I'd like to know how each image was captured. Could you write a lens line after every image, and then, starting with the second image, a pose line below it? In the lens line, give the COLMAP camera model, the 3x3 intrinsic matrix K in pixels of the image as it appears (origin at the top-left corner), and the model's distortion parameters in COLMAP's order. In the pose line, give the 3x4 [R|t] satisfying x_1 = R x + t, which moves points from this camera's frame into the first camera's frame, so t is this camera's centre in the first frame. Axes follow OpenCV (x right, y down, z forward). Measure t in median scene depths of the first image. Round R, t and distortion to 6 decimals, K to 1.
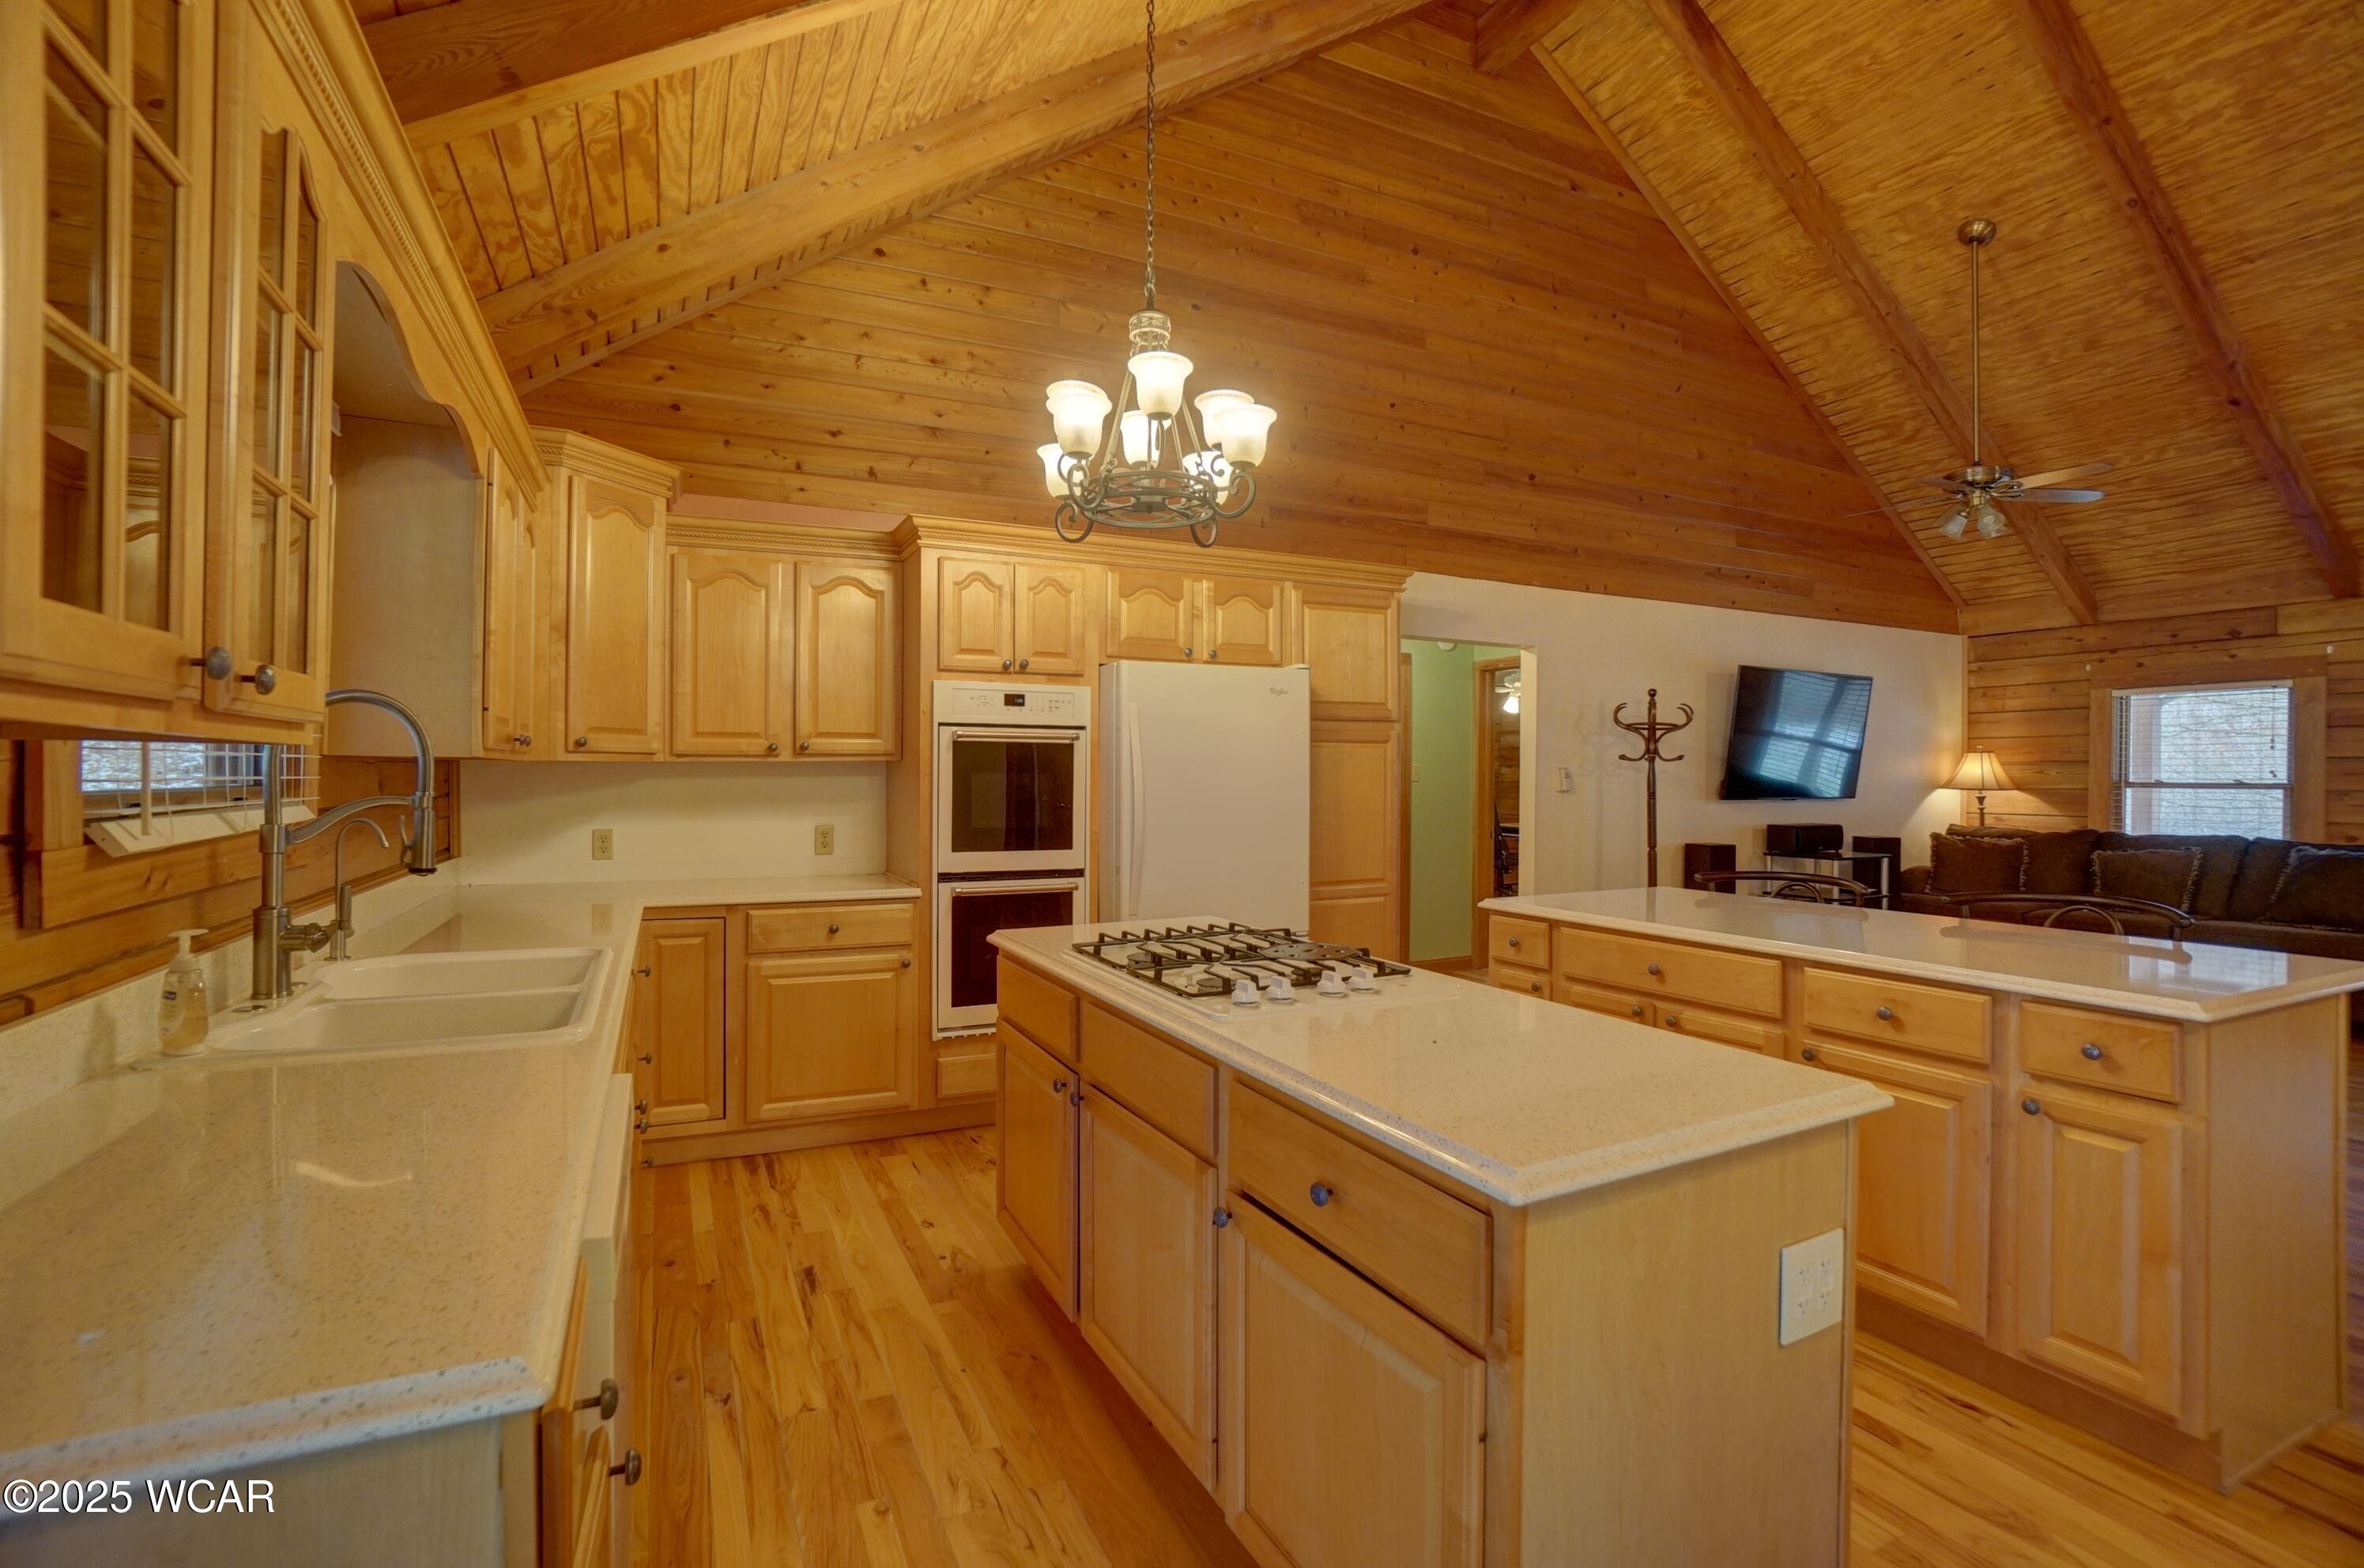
lens RADIAL K [[1048.3, 0, 1160.2], [0, 1048.3, 780.4], [0, 0, 1]] dist [-0.065282, 0.025785]
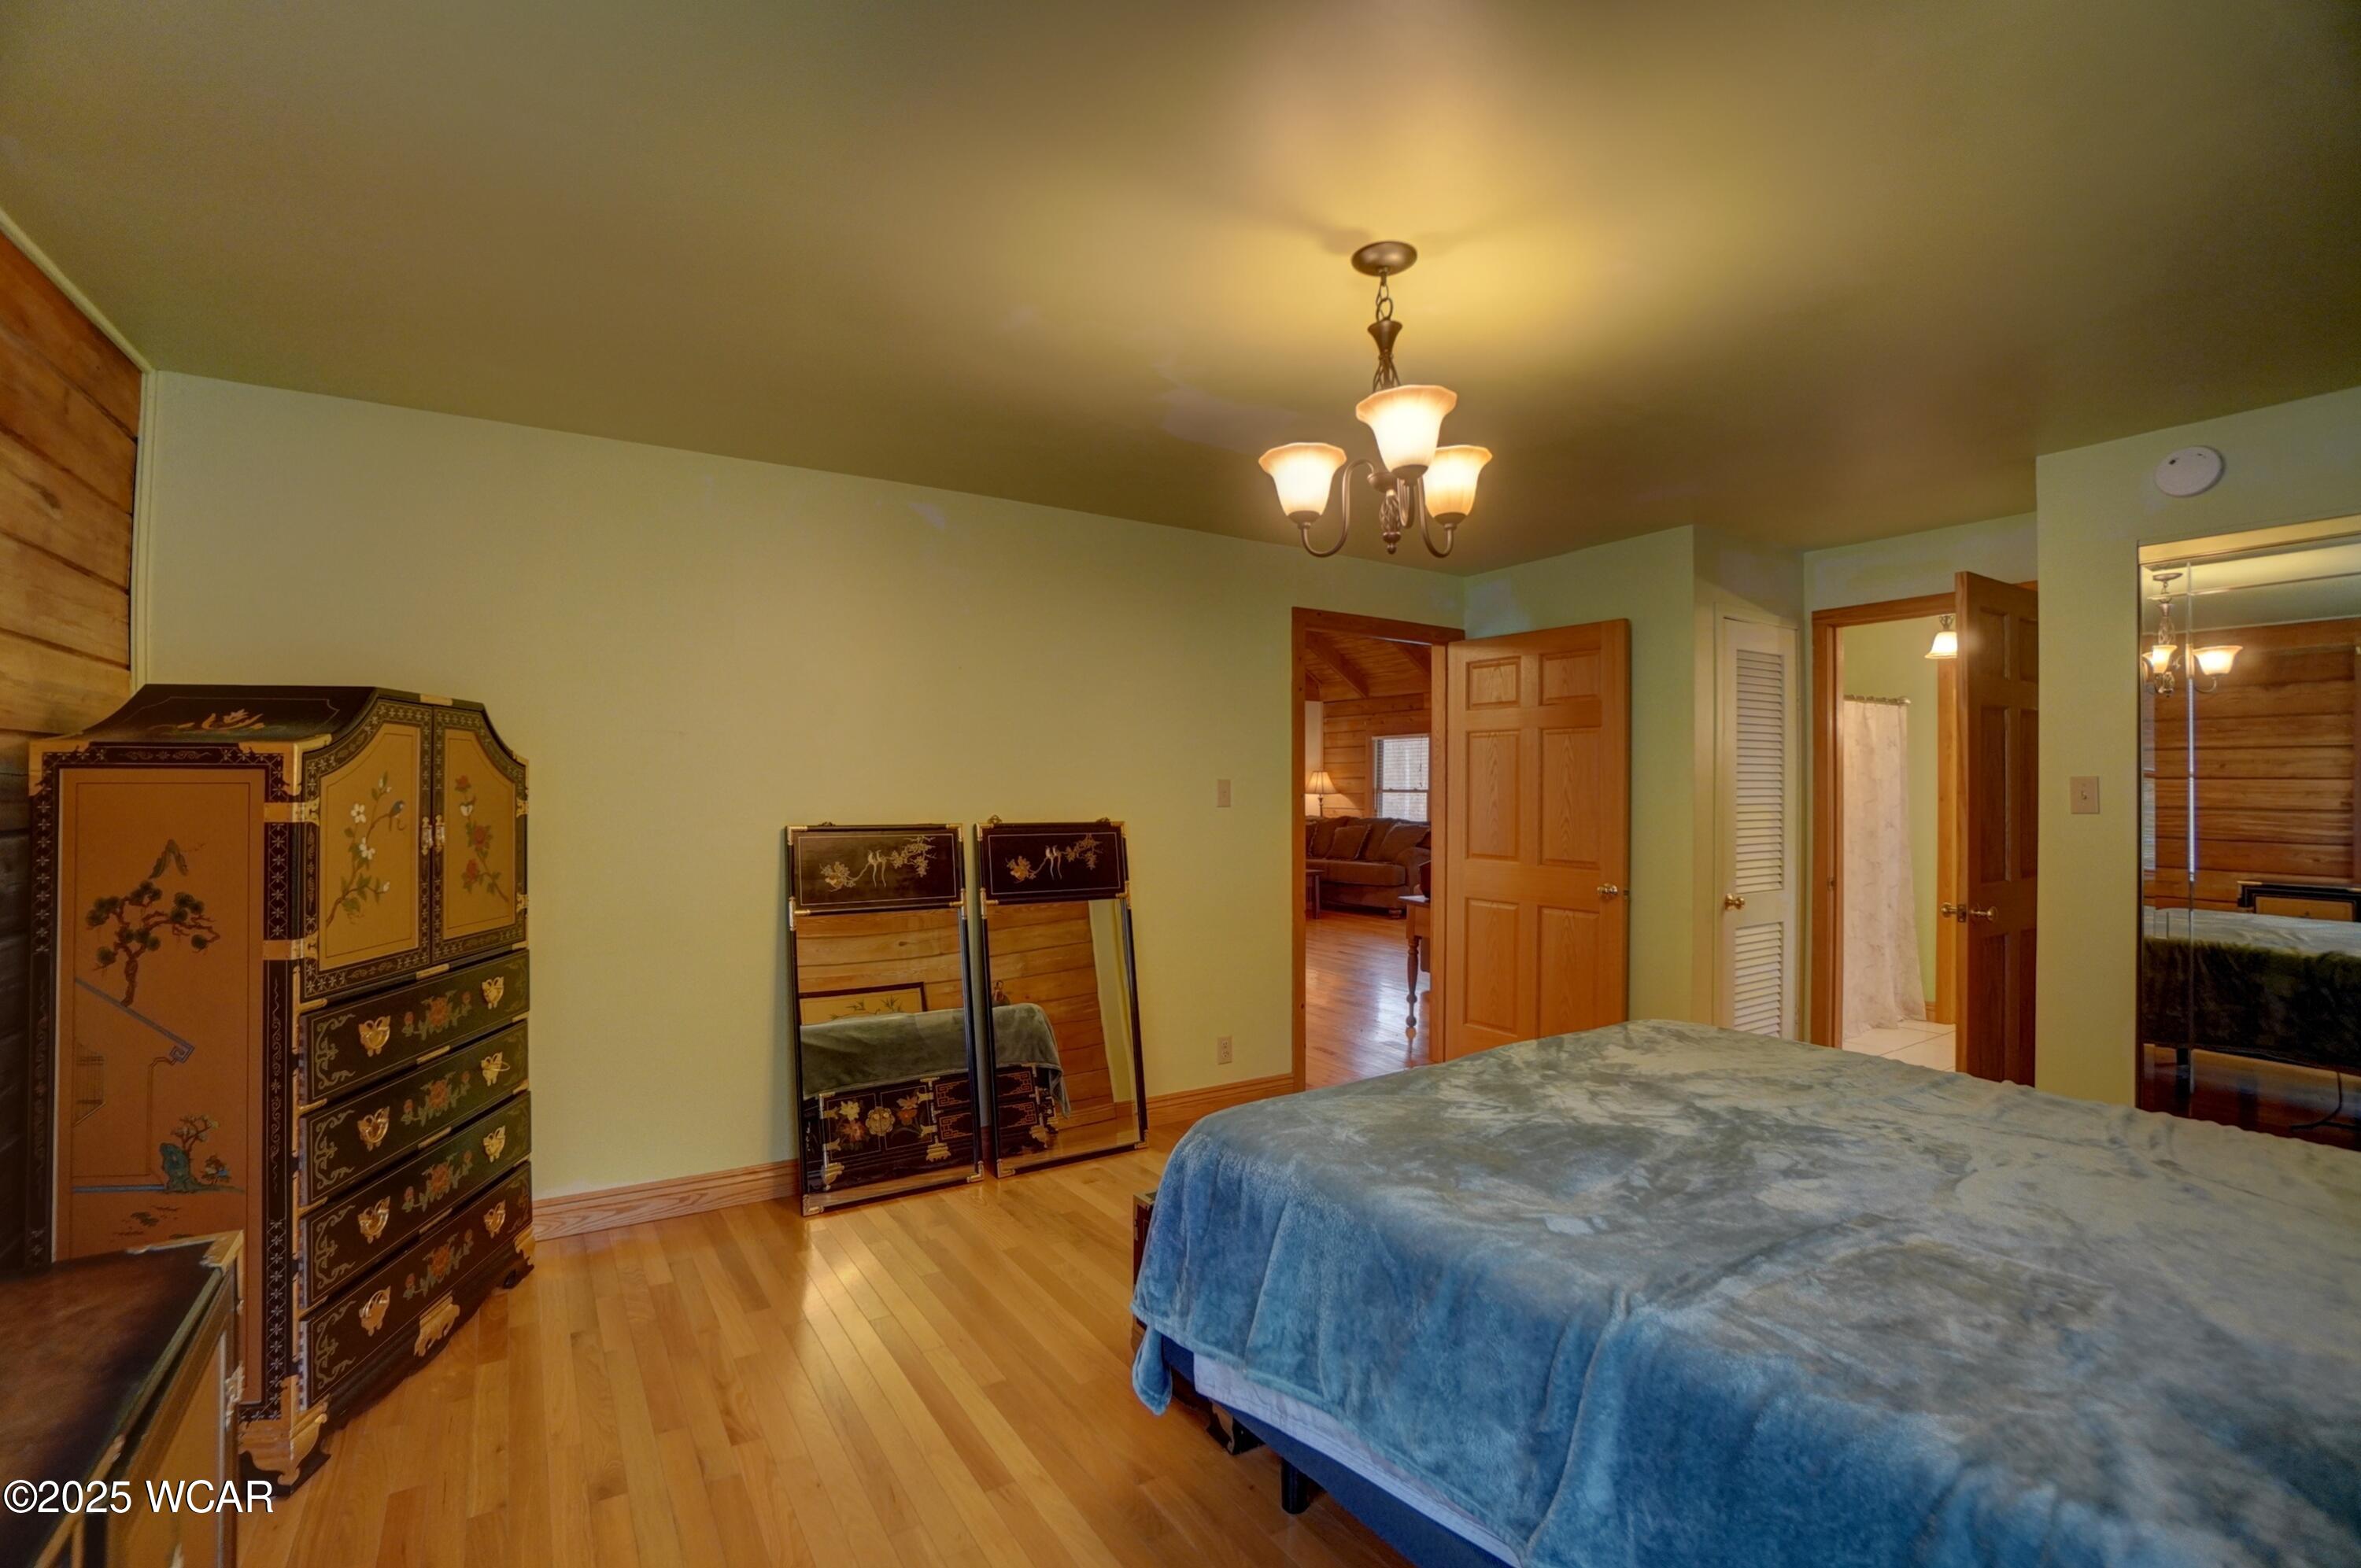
lens RADIAL K [[1046.8, 0, 1158.7], [0, 1046.8, 780.5], [0, 0, 1]] dist [-0.065282, 0.025785]
pose [[0.993288, 0.001792, 0.115655, 0.396203], [-0.000451, 0.999932, -0.011622, 0.008186], [-0.115668, 0.011491, 0.993221, -0.809608]]
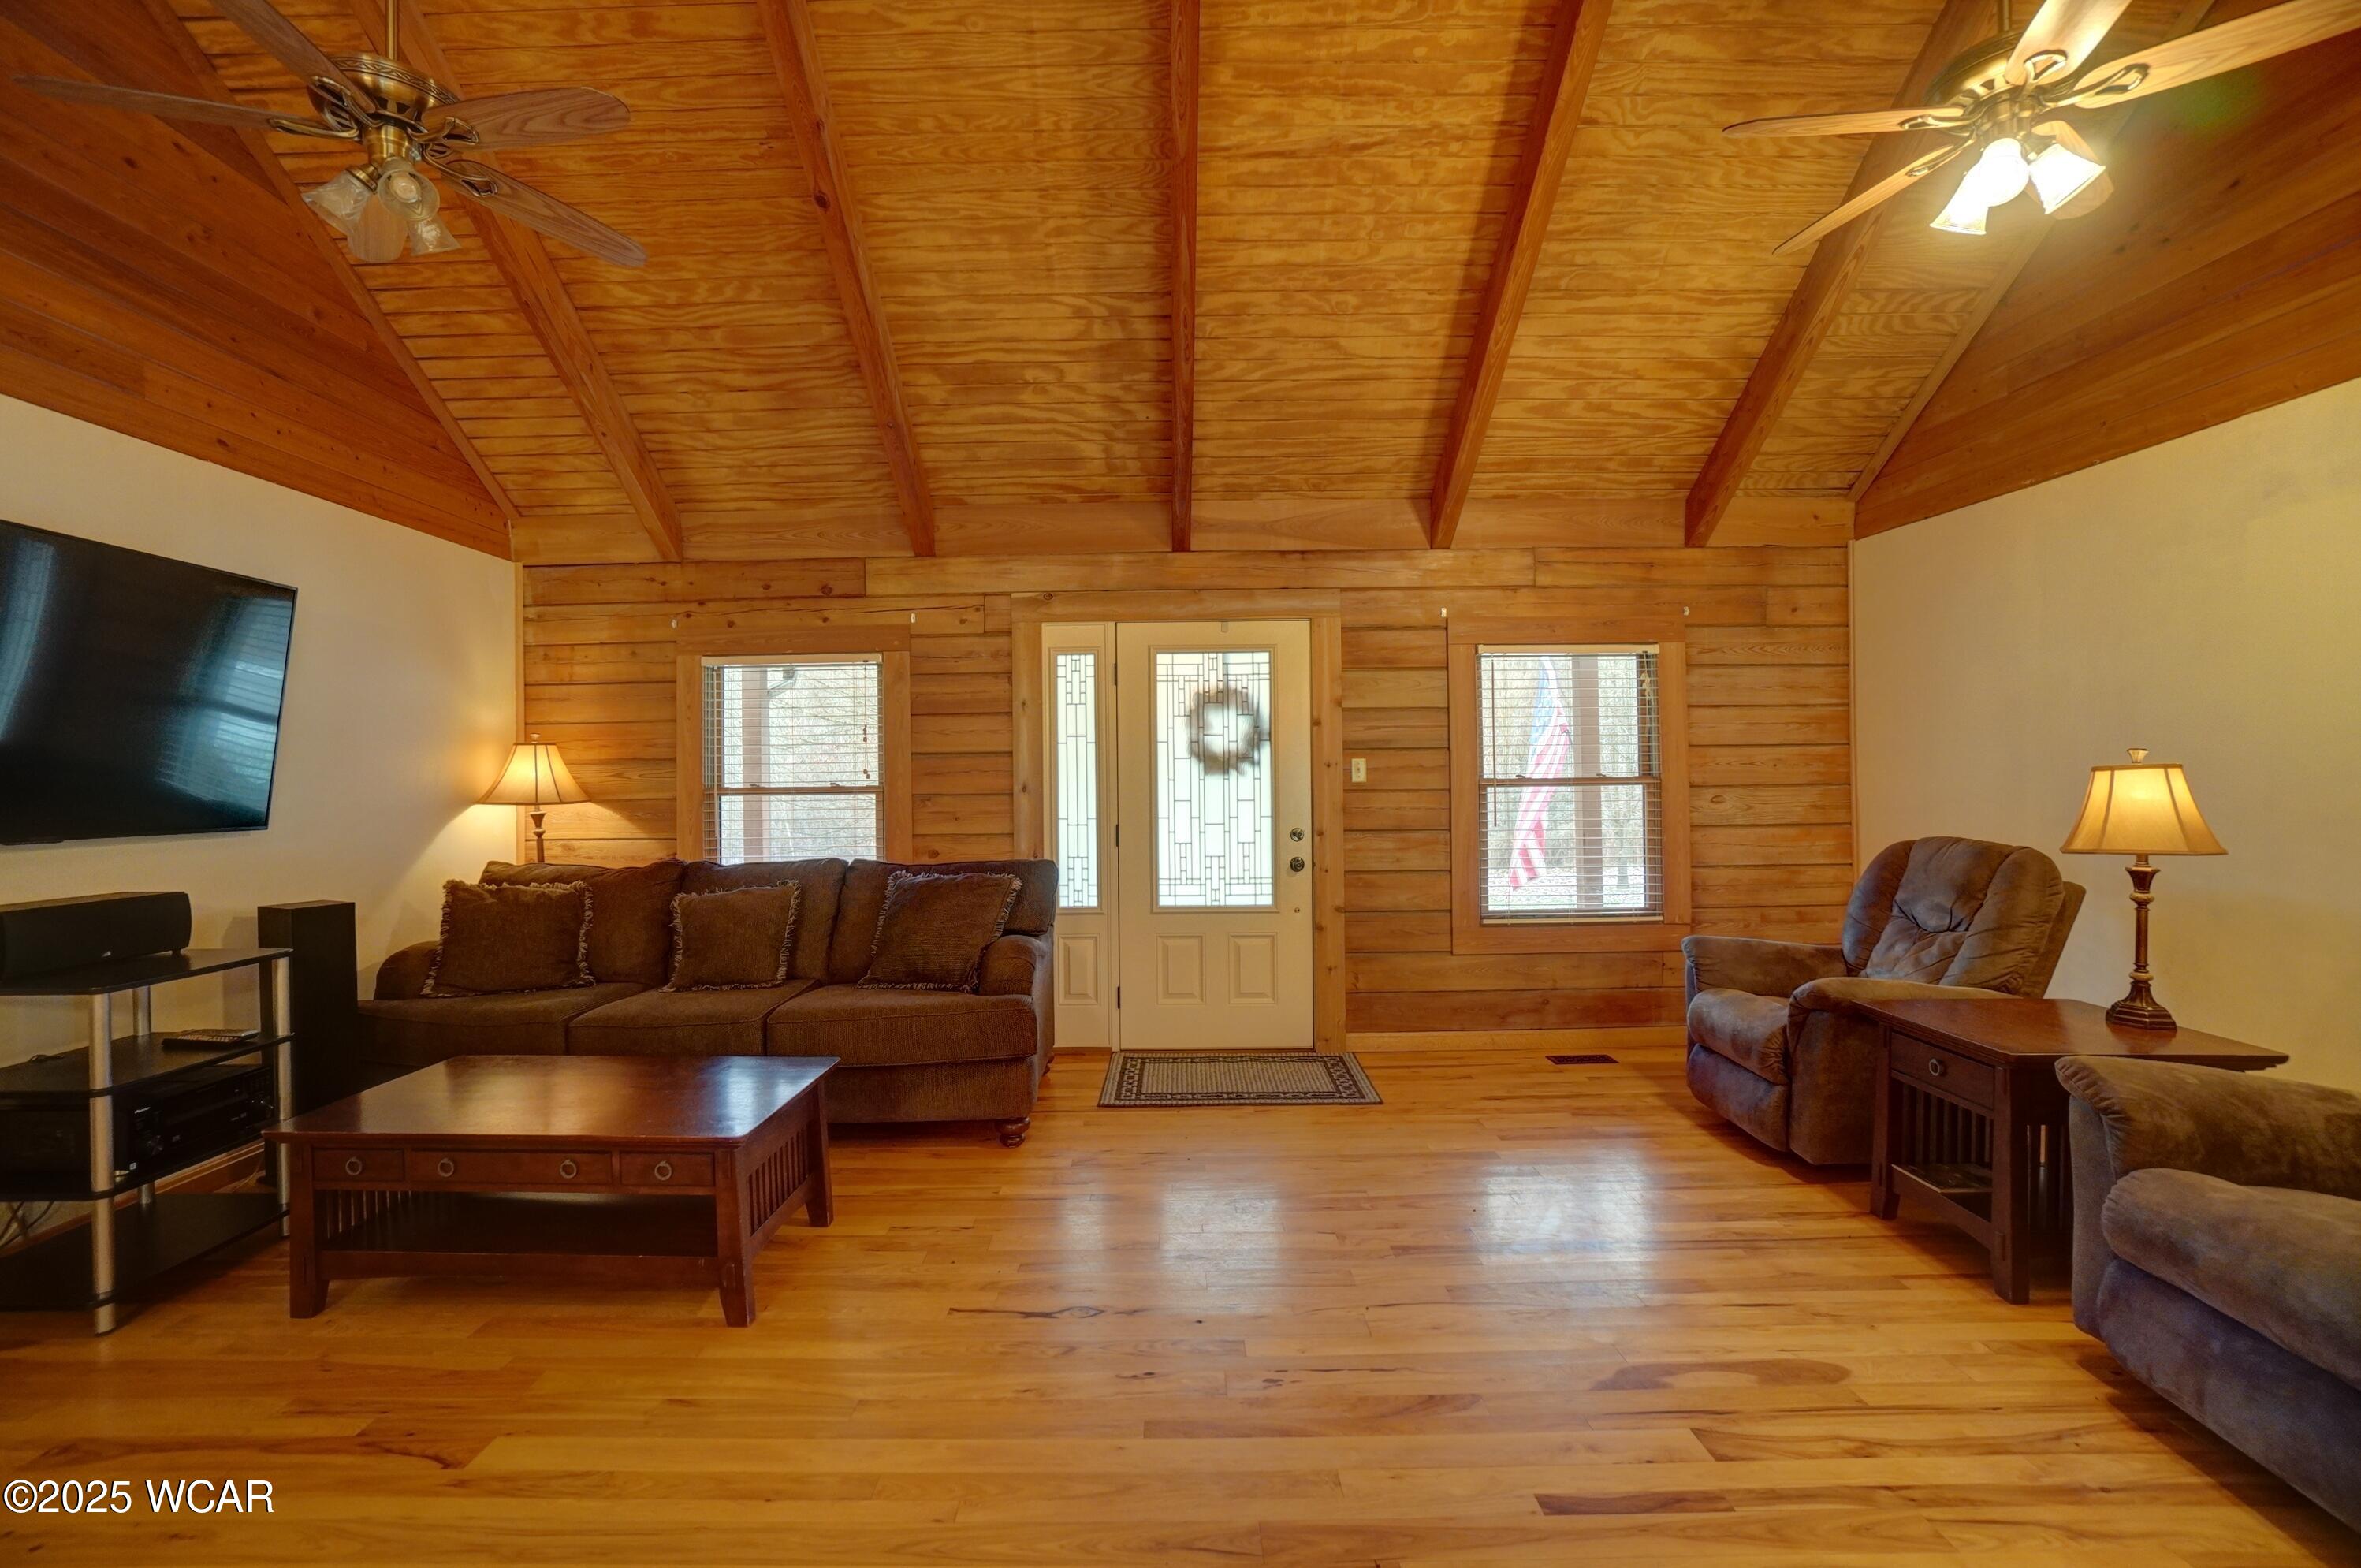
lens RADIAL K [[1047.0, 0, 1158.7], [0, 1047.0, 780.4], [0, 0, 1]] dist [-0.065282, 0.025785]
pose [[0.436653, -0.010582, 0.899568, 0.467936], [0.021457, 0.999769, 0.001345, 0.002177], [-0.899374, 0.018715, 0.436779, 0.432373]]
